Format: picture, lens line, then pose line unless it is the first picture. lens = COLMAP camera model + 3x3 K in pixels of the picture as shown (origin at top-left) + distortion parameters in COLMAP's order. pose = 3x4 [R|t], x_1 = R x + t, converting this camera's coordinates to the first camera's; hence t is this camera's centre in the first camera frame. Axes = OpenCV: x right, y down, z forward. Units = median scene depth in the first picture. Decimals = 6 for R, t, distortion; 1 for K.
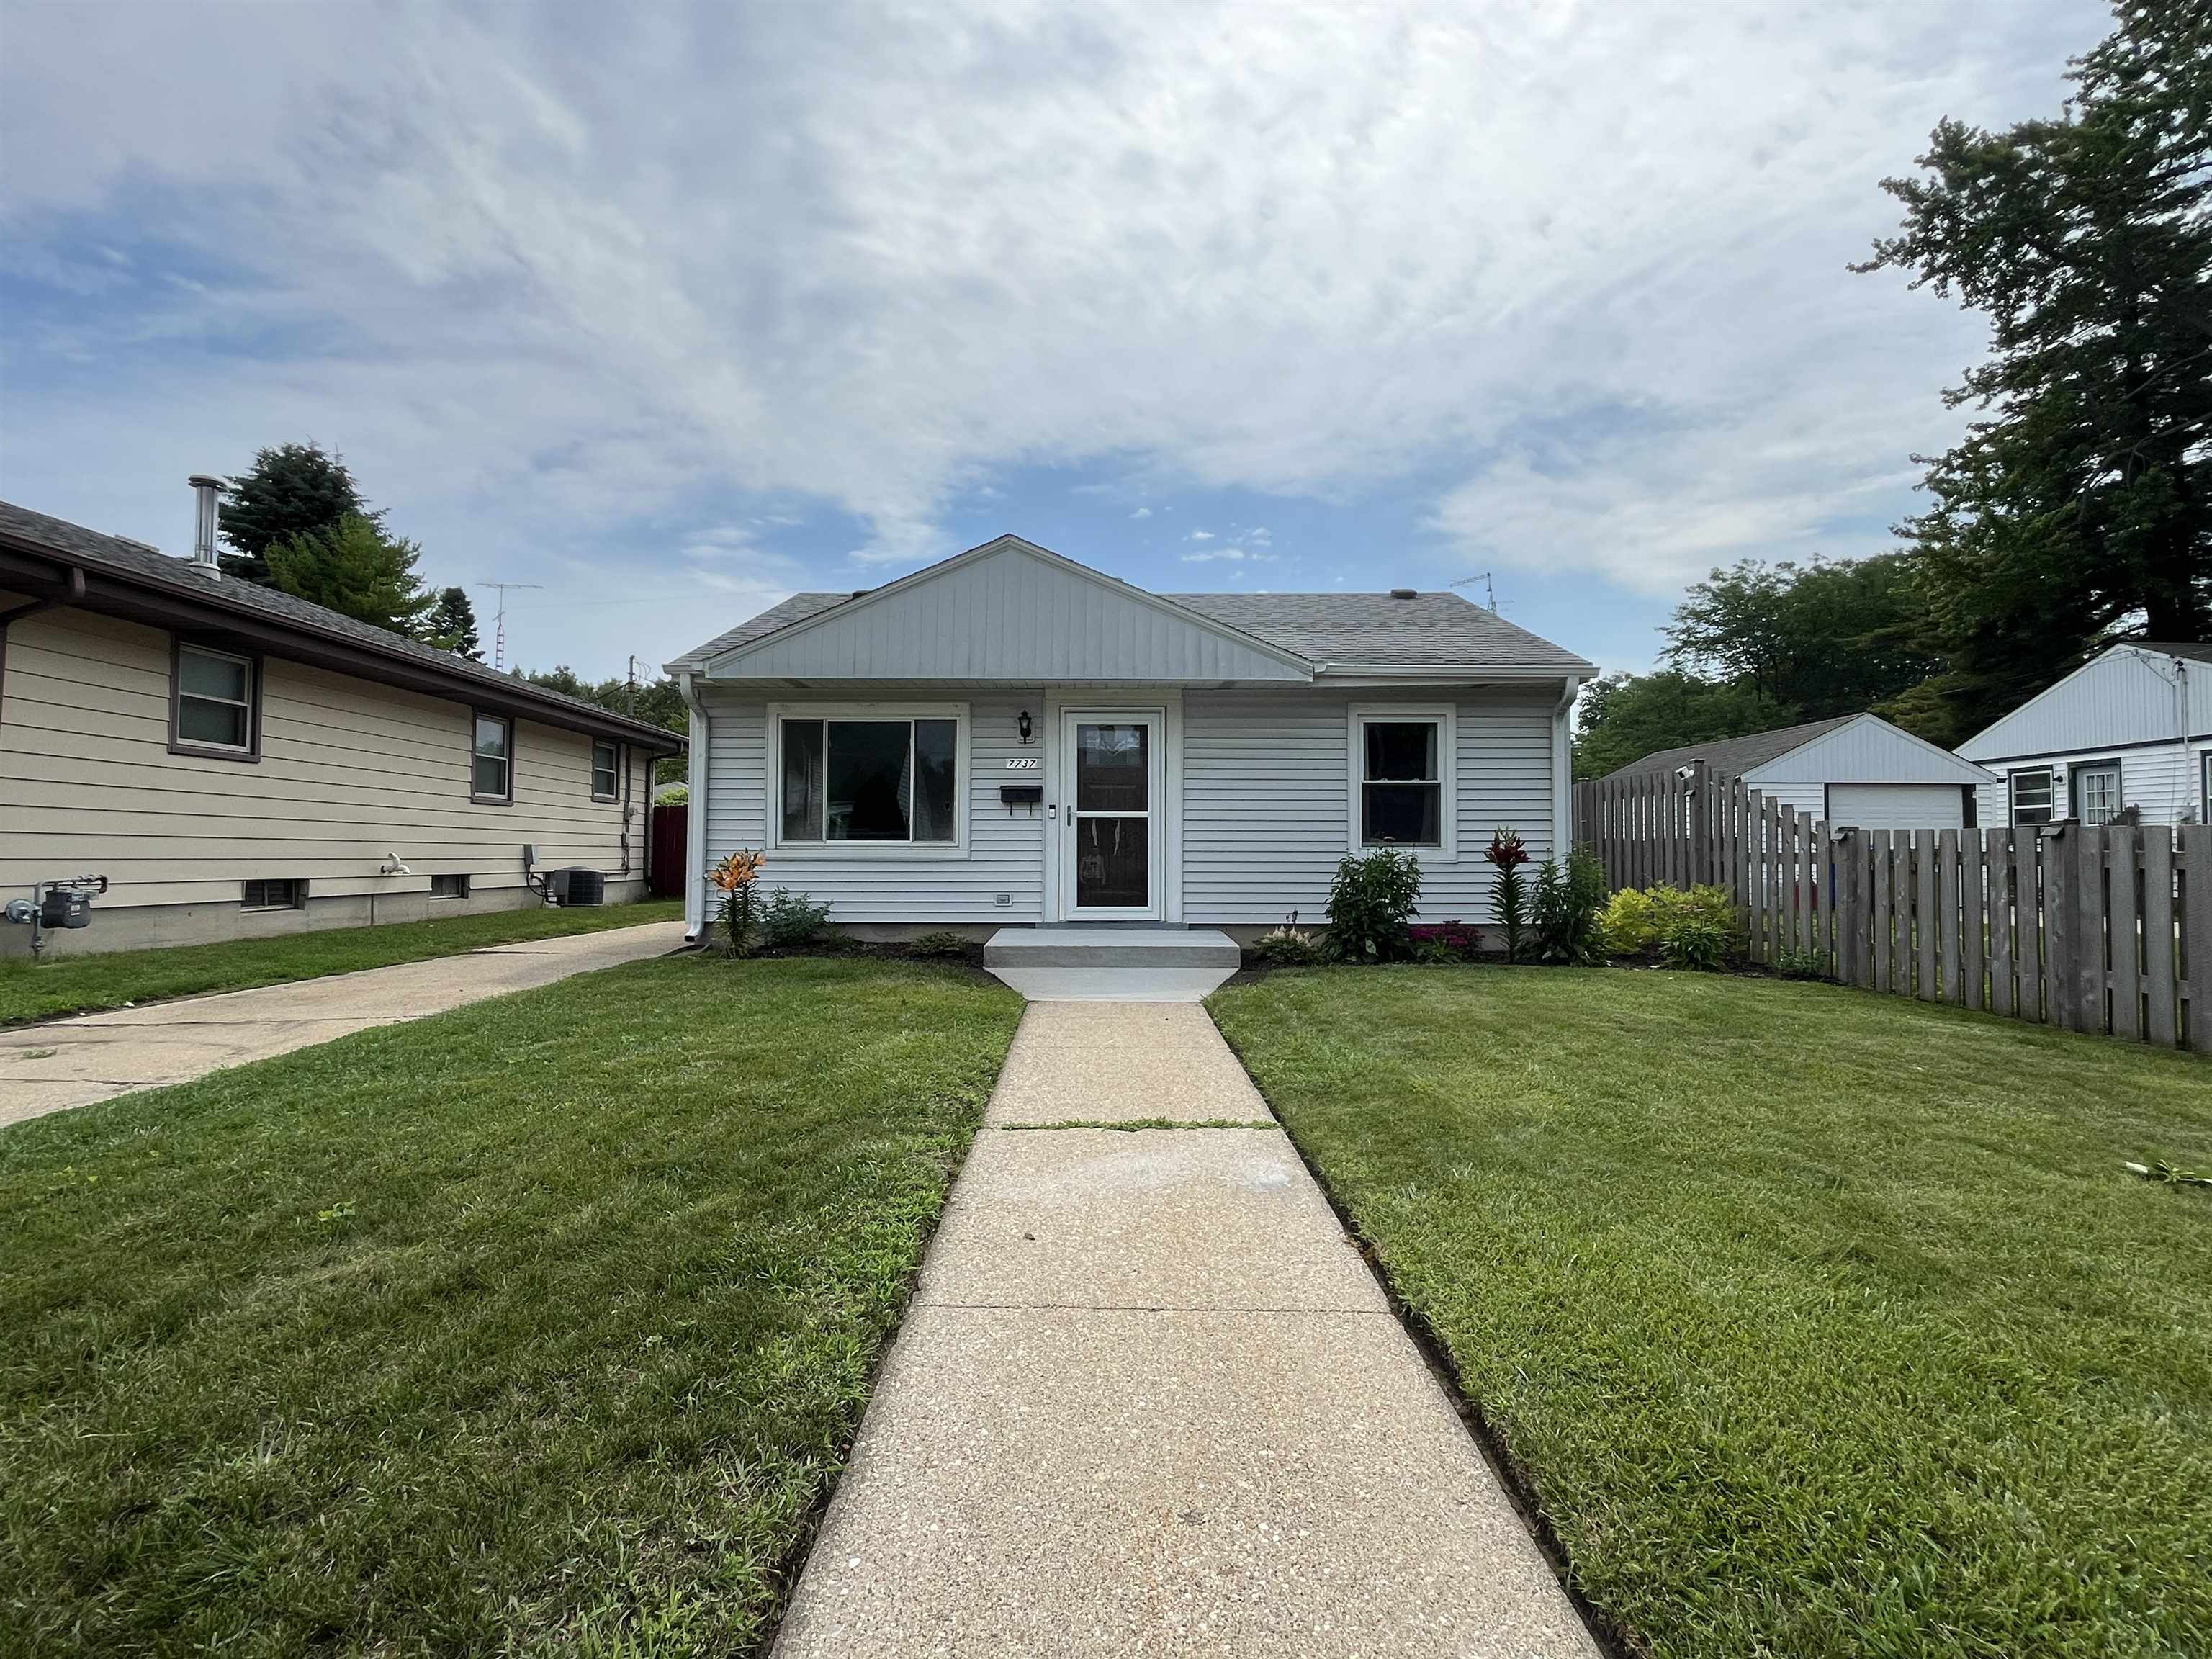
lens RADIAL K [[1450.7, 0, 1103.5], [0, 1450.7, 875.7], [0, 0, 1]] dist [0.110117, 0.044656]
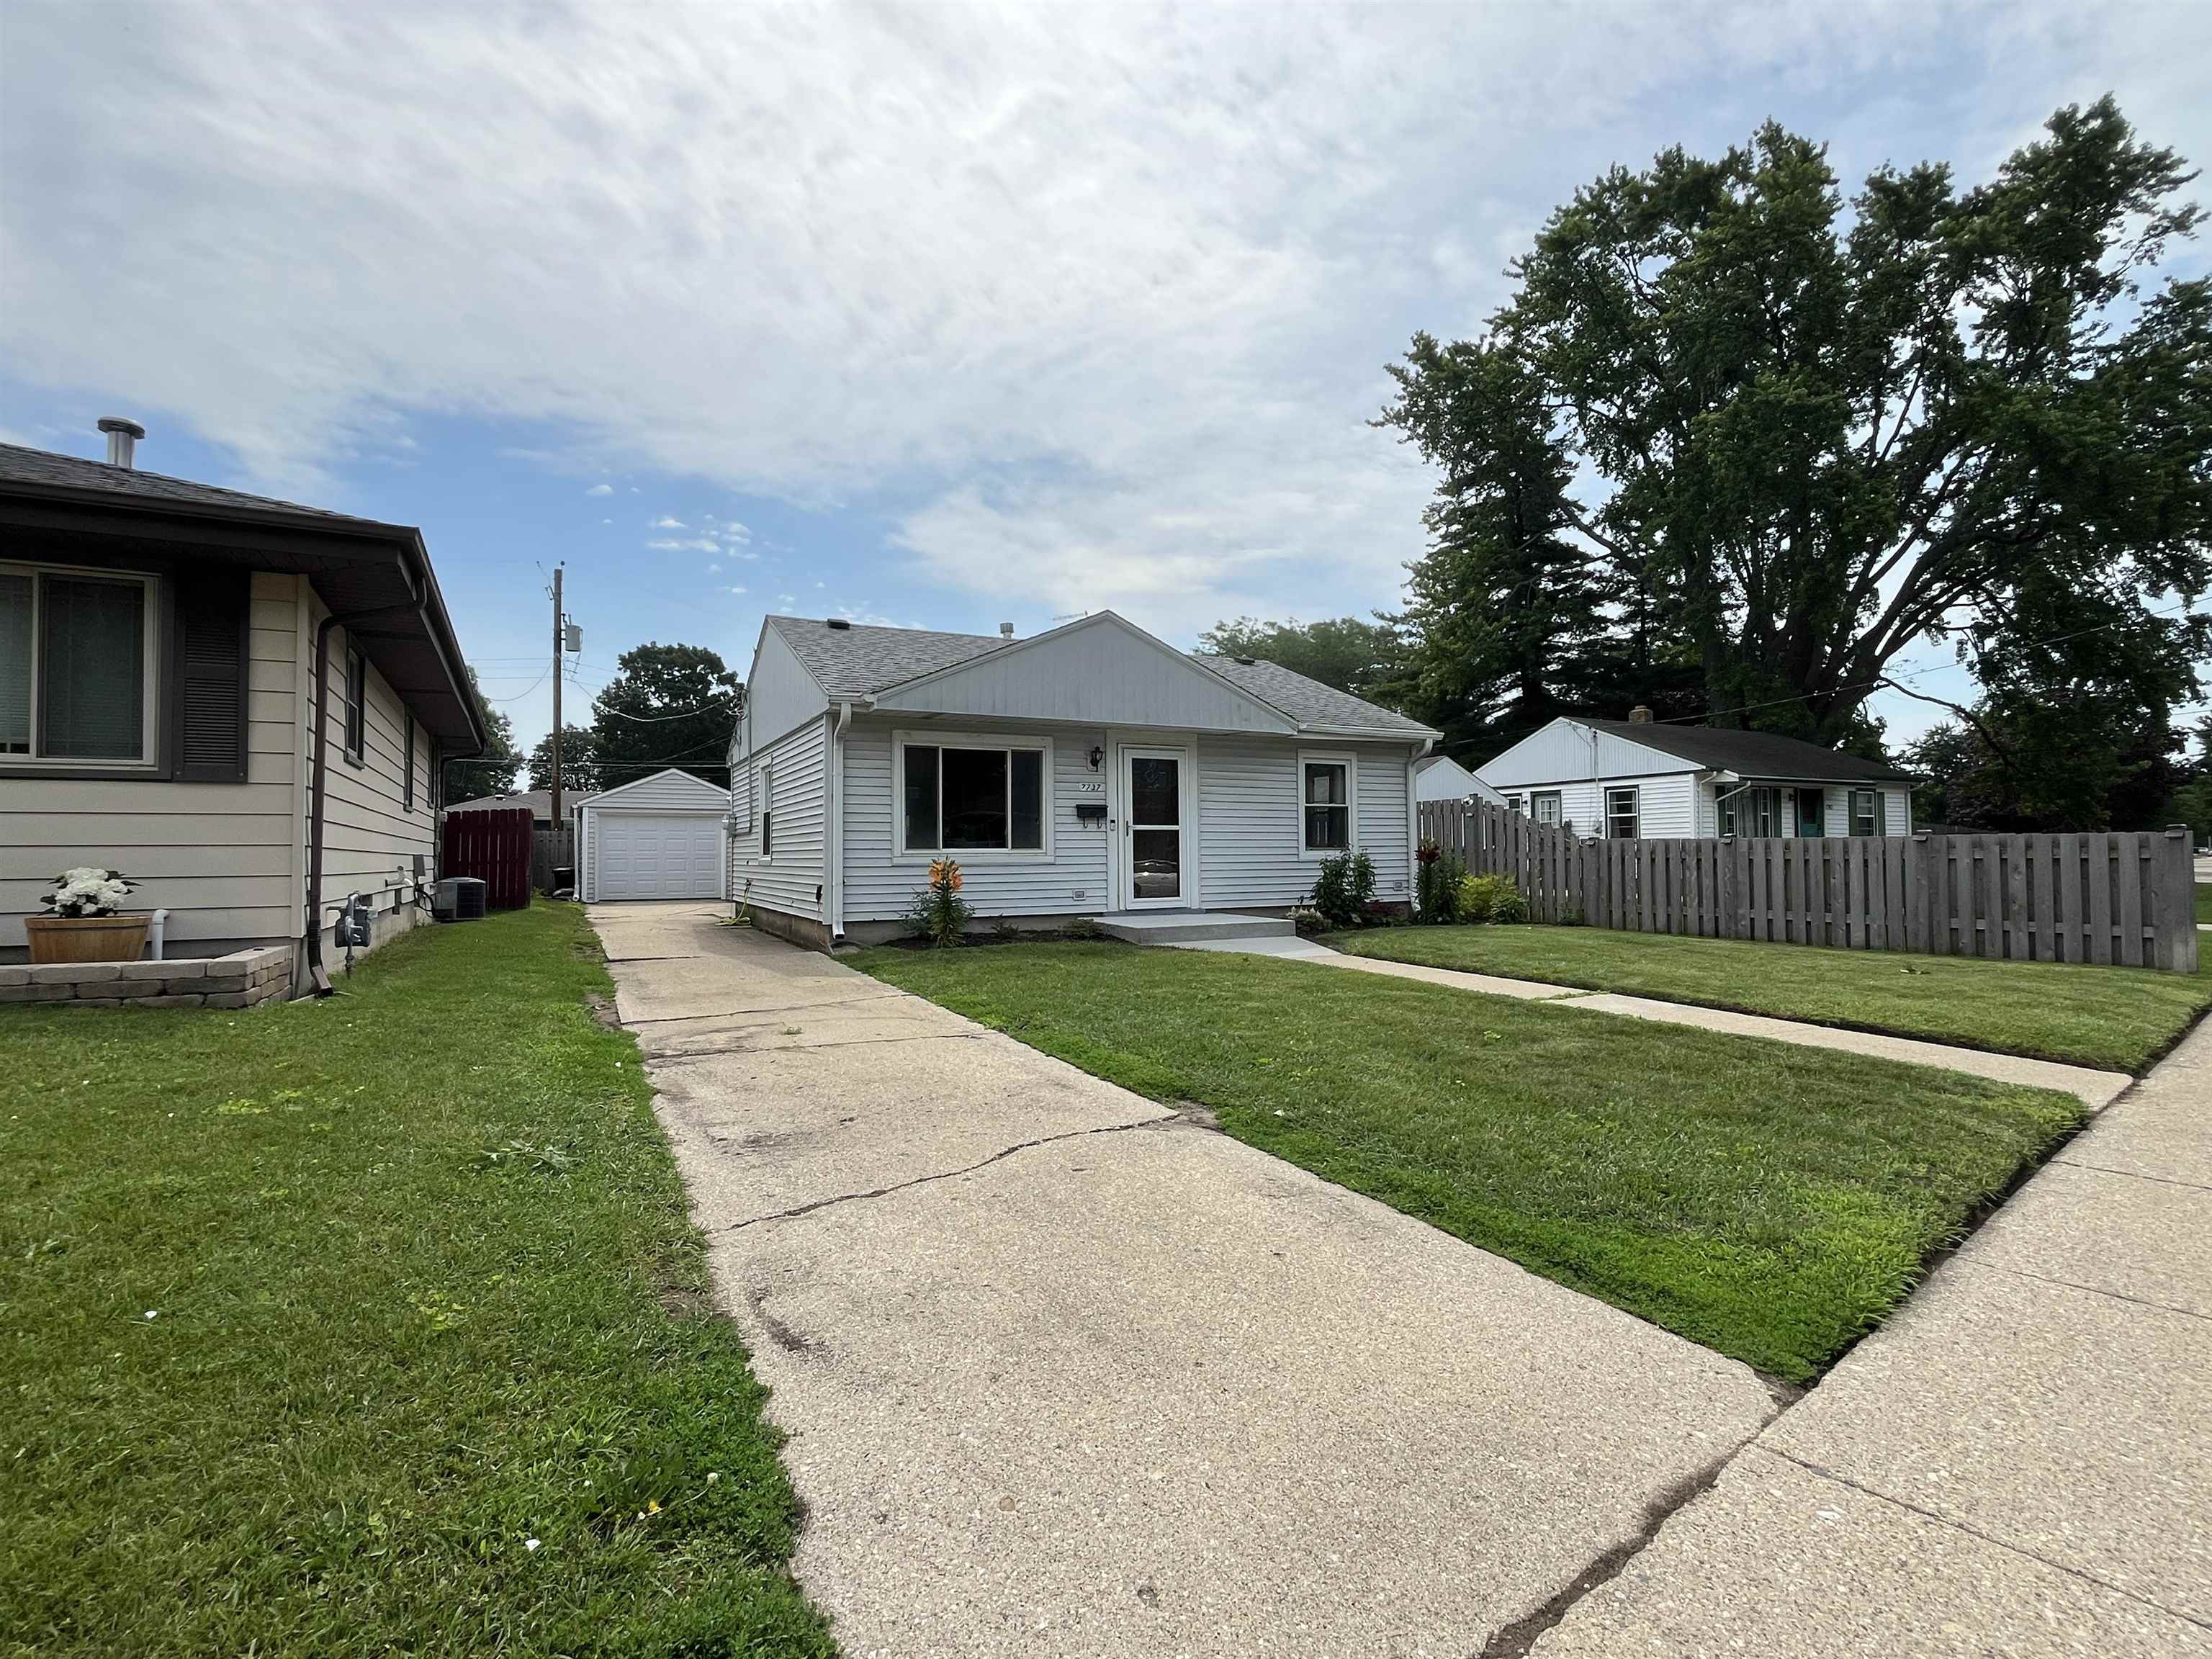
lens RADIAL K [[1450.7, 0, 1103.5], [0, 1450.7, 875.7], [0, 0, 1]] dist [0.110117, 0.044656]
pose [[0.885688, -0.008609, 0.464201, -0.248153], [0.004266, 0.999937, 0.010407, -0.005292], [-0.464261, -0.007237, 0.885669, -0.044899]]
